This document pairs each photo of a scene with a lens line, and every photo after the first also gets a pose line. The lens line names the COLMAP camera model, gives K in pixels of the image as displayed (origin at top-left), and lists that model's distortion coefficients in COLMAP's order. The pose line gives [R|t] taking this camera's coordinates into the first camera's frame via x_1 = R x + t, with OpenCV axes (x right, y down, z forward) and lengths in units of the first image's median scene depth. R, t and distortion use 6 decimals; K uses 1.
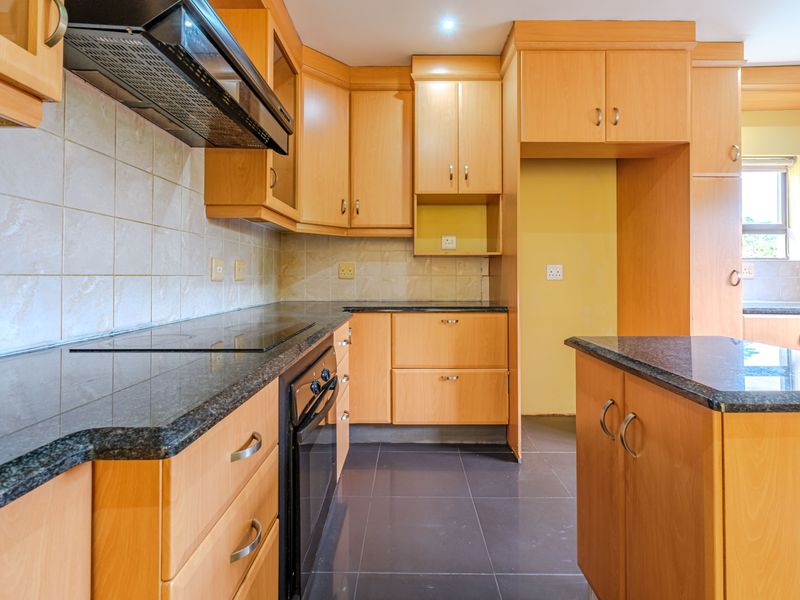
lens RADIAL K [[396.2, 0, 402.9], [0, 396.2, 268.8], [0, 0, 1]] dist [-0.001235, -0.000018]
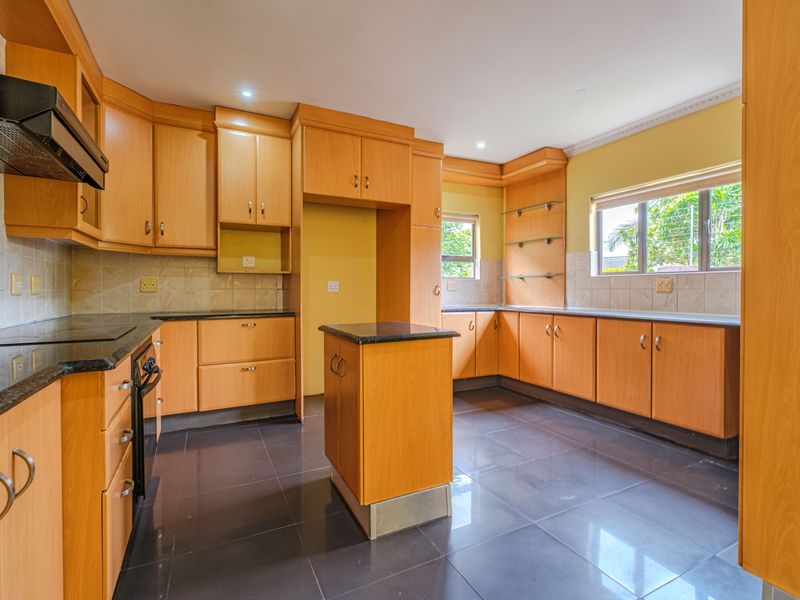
lens RADIAL K [[380.4, 0, 397.6], [0, 380.4, 292.0], [0, 0, 1]] dist [-0.001010, 0.000190]
pose [[0.886984, -0.005571, 0.461767, -0.022564], [-0.006827, 0.999660, 0.025172, -0.008437], [-0.461750, -0.025480, 0.886644, -0.302541]]
